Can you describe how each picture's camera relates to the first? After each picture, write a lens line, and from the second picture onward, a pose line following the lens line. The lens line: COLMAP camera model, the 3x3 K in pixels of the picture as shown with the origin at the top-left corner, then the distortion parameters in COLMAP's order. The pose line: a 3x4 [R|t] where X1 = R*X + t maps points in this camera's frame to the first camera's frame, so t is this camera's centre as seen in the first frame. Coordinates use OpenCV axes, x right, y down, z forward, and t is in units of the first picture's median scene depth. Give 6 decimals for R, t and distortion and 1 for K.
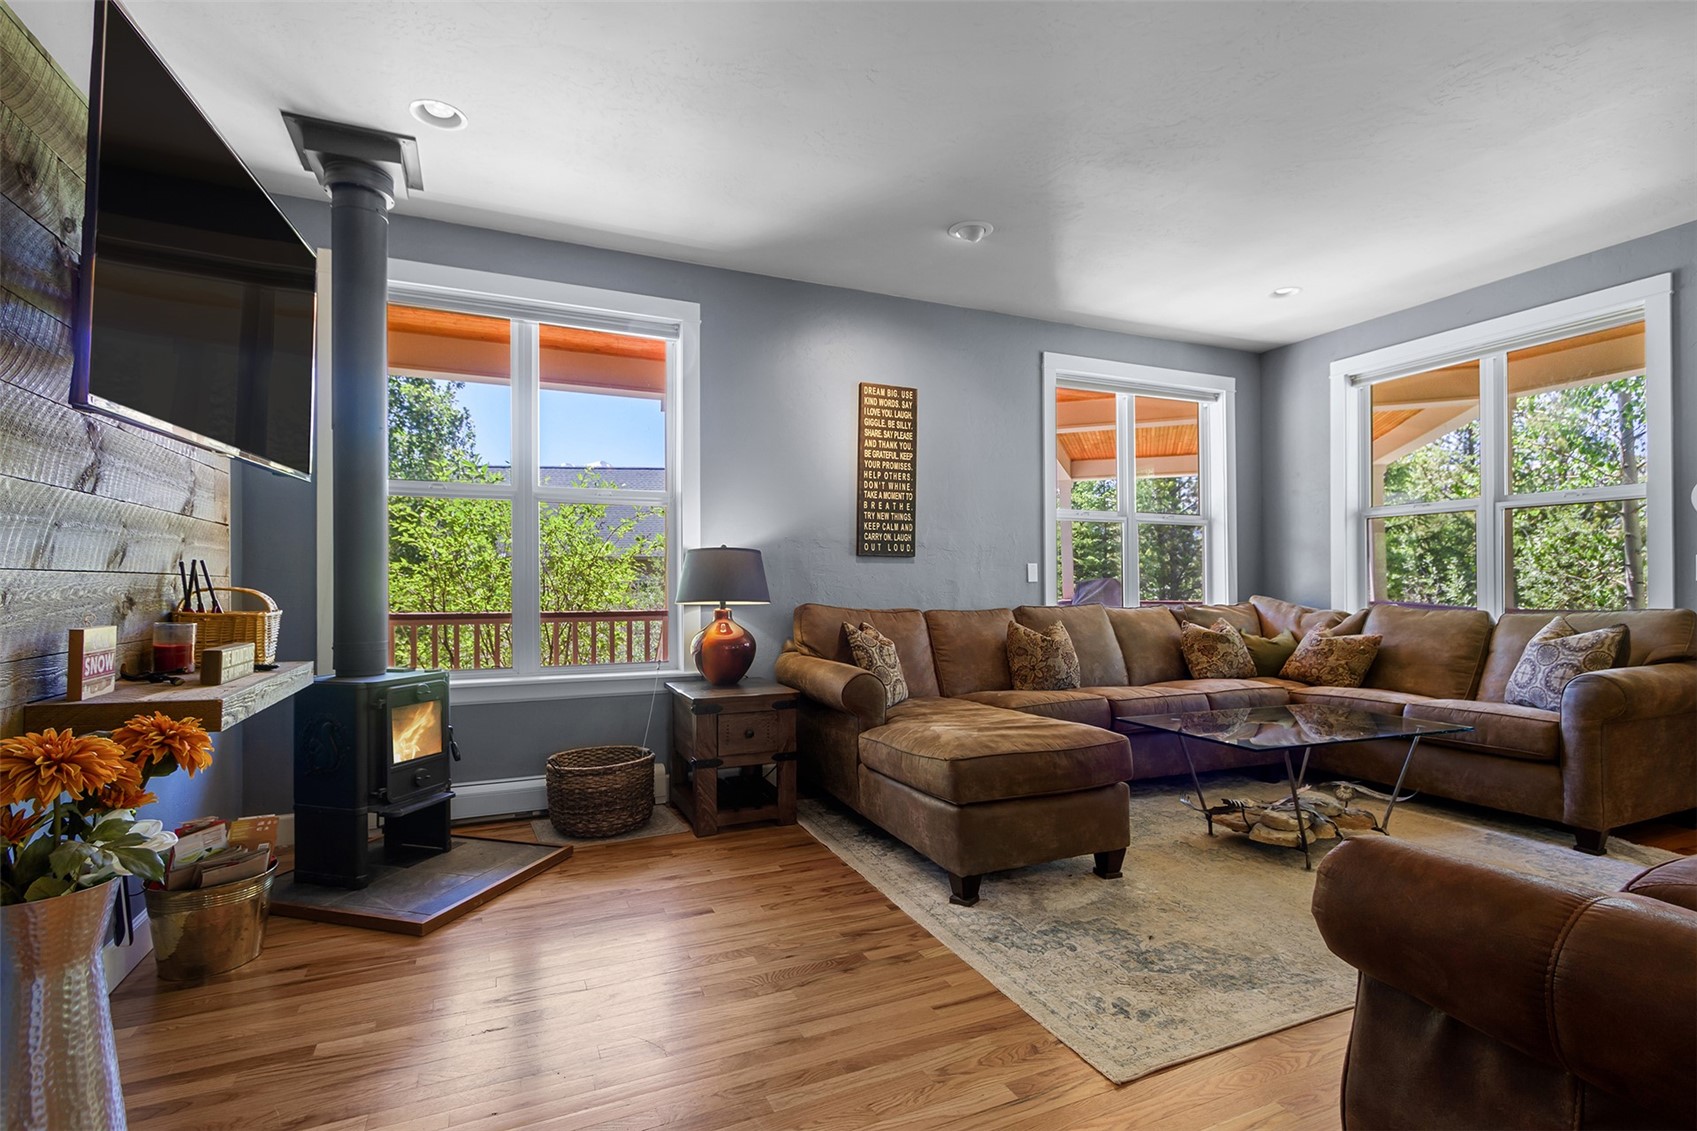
lens RADIAL K [[803.2, 0, 836.1], [0, 803.2, 580.9], [0, 0, 1]] dist [0.005248, -0.001513]
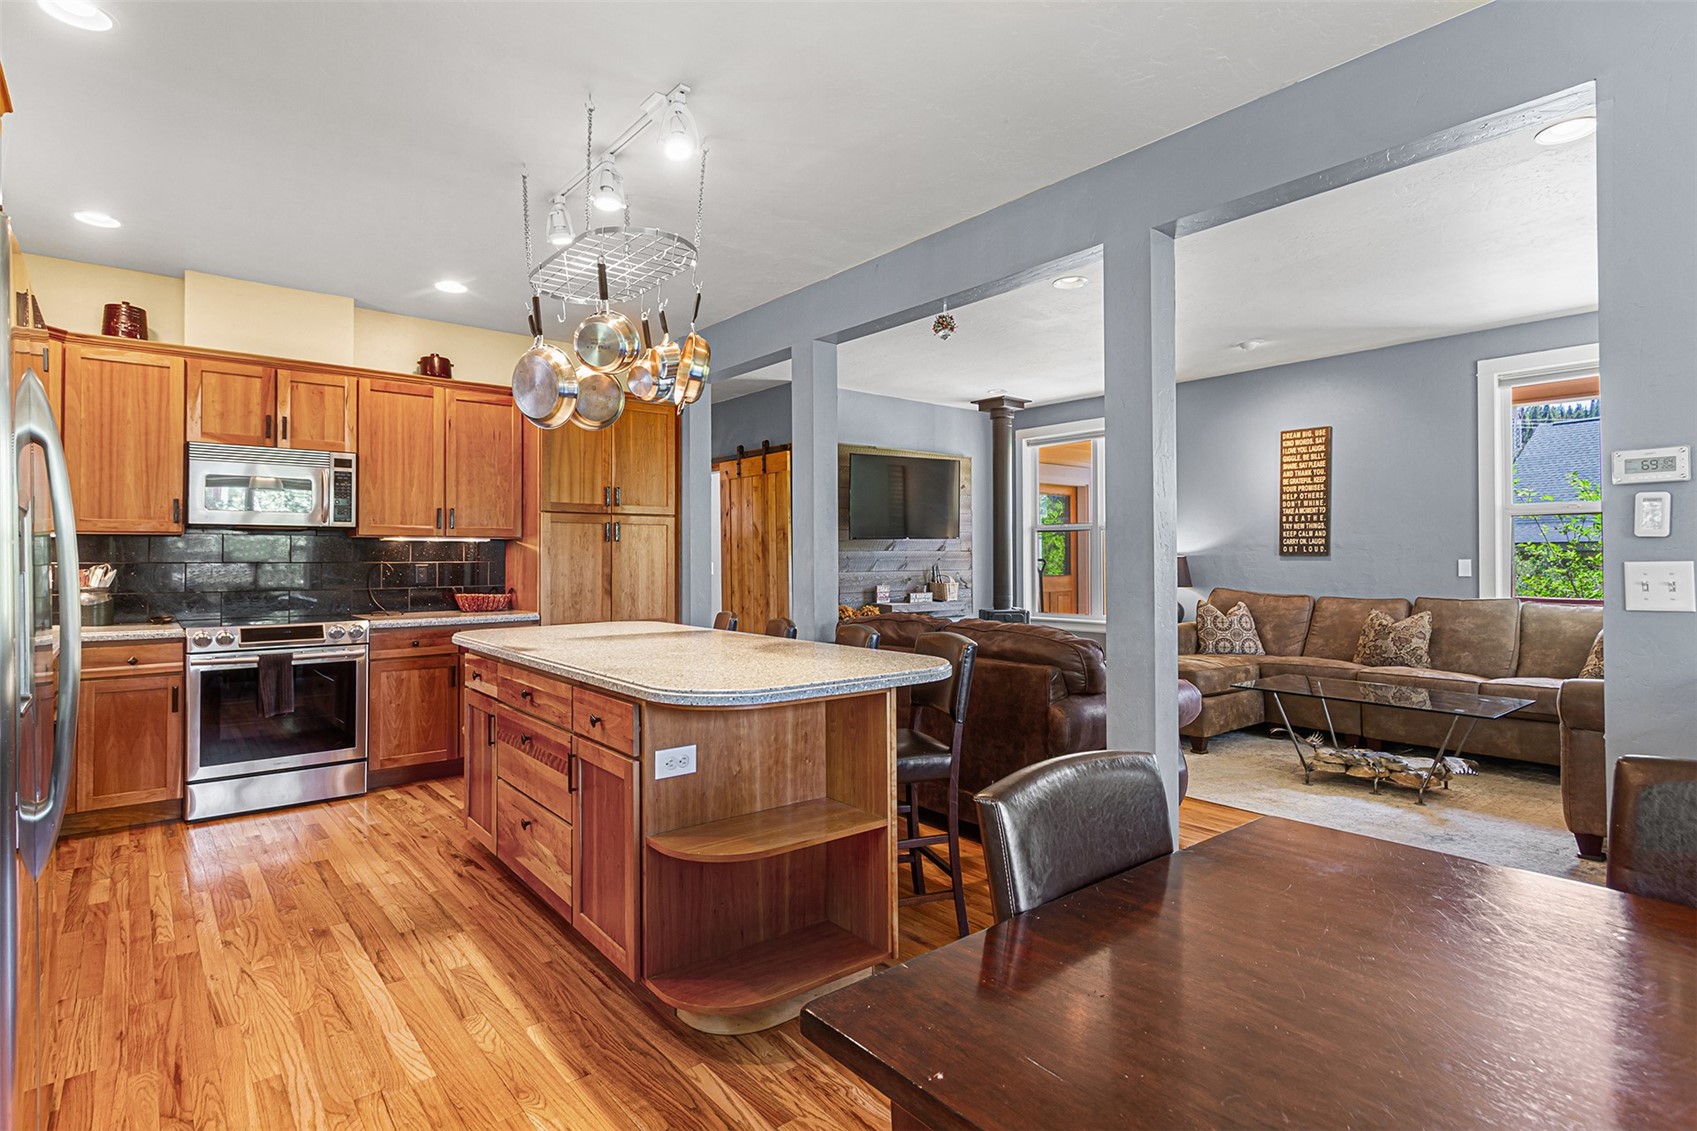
lens RADIAL K [[864.6, 0, 843.9], [0, 864.6, 550.3], [0, 0, 1]] dist [0.012083, -0.005935]
pose [[0.280714, -0.008818, -0.959751, 1.262060], [0.008310, 0.999943, -0.006757, -0.036690], [0.959755, -0.006079, 0.280772, -0.152758]]
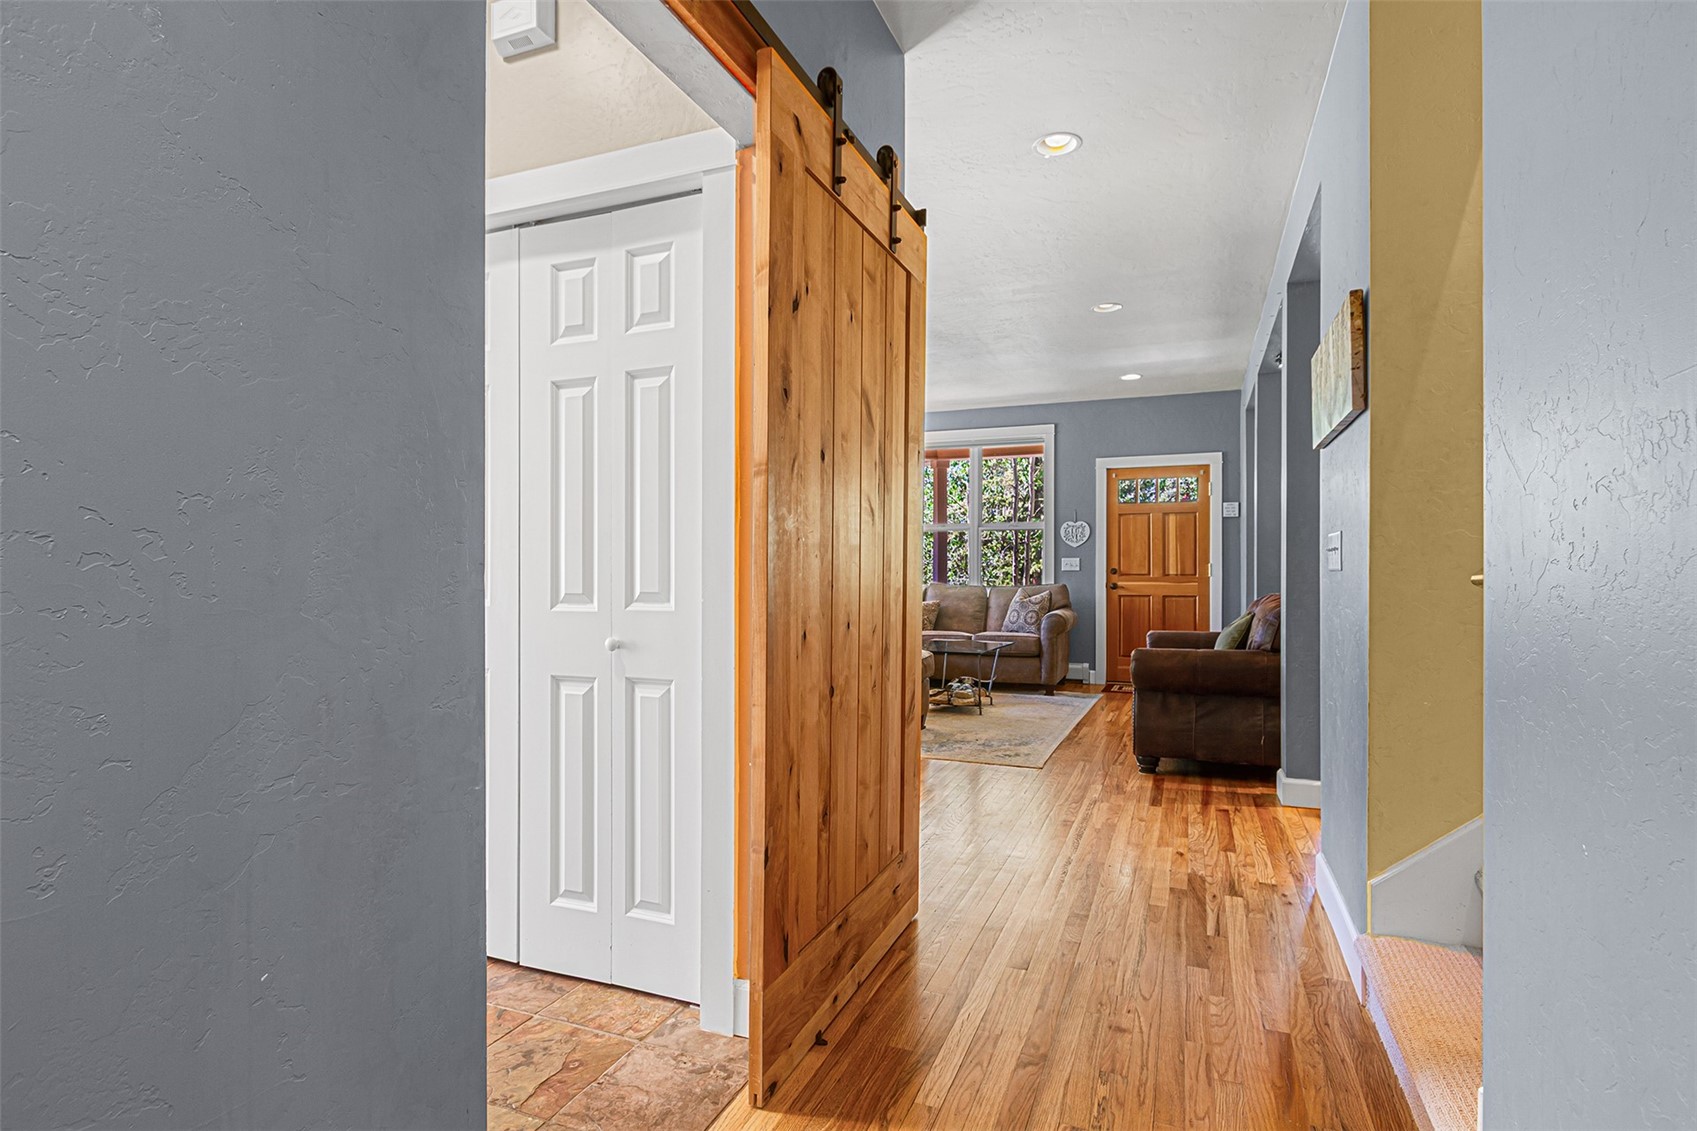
lens RADIAL K [[864.6, 0, 854.3], [0, 864.6, 575.7], [0, 0, 1]] dist [0.012083, -0.005935]
pose [[0.709949, 0.001932, 0.704250, -0.779748], [-0.007188, 0.999964, 0.004503, 0.005330], [-0.704216, -0.008259, 0.709938, -0.202933]]
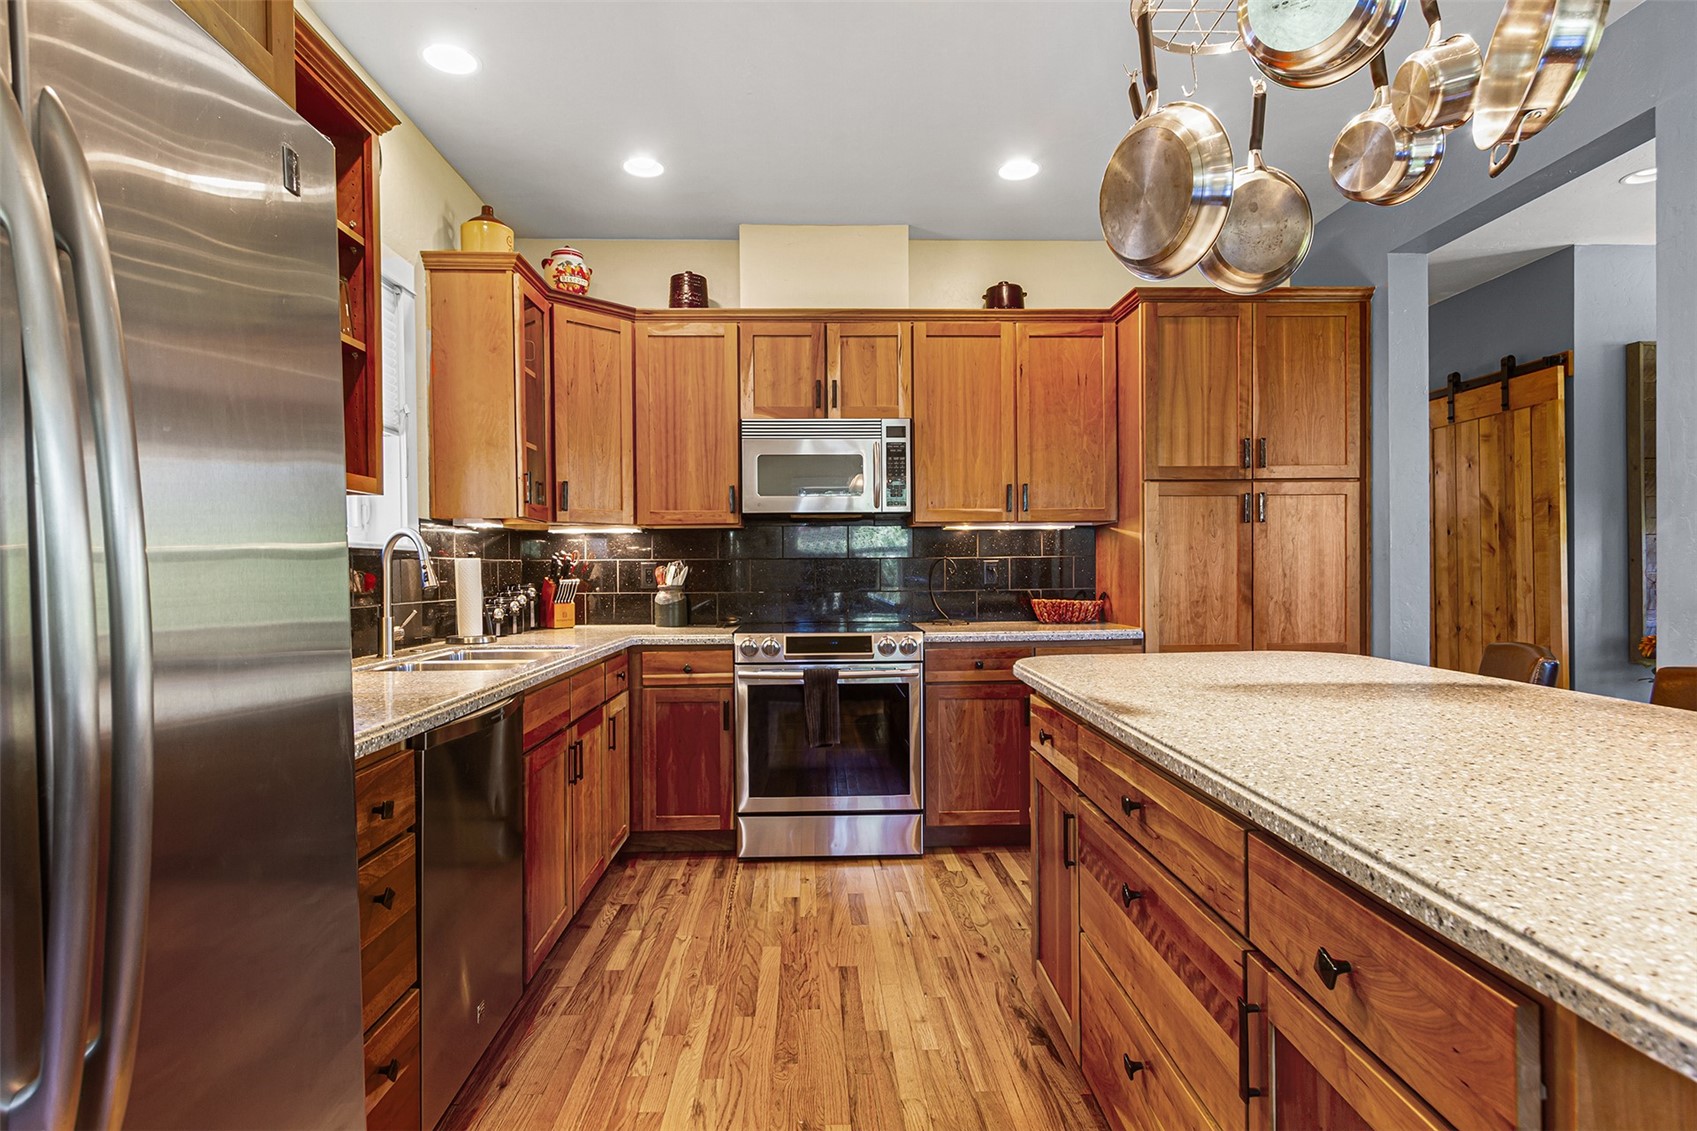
lens RADIAL K [[898.3, 0, 836.6], [0, 898.3, 577.8], [0, 0, 1]] dist [0.007510, 0.000706]
pose [[-0.363851, 0.015264, -0.931332, 0.902900], [0.015757, 0.999824, 0.010230, -0.023639], [0.931324, -0.010953, -0.364027, -0.180541]]
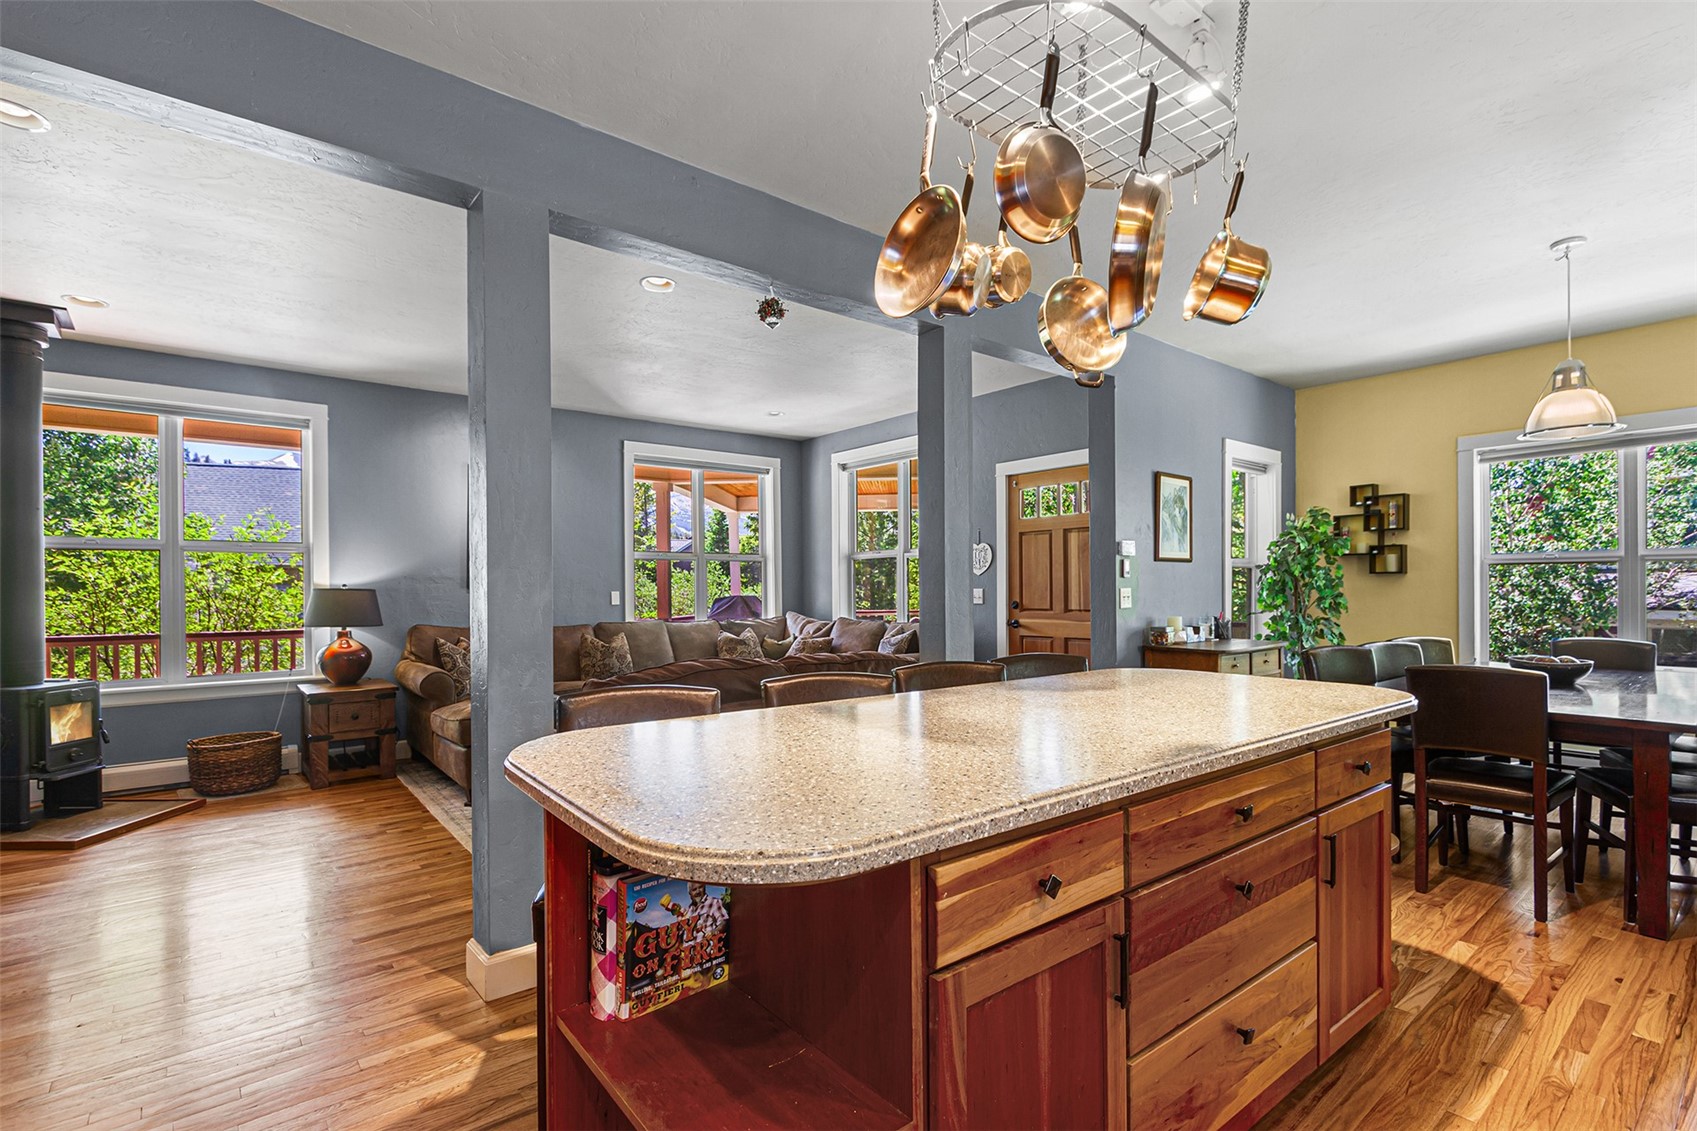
lens RADIAL K [[803.2, 0, 849.0], [0, 803.2, 588.3], [0, 0, 1]] dist [0.005248, -0.001513]
pose [[0.961500, -0.004702, 0.274766, 0.278099], [0.003818, 0.999986, 0.003748, -0.034311], [-0.274779, -0.002555, 0.961504, -0.506241]]
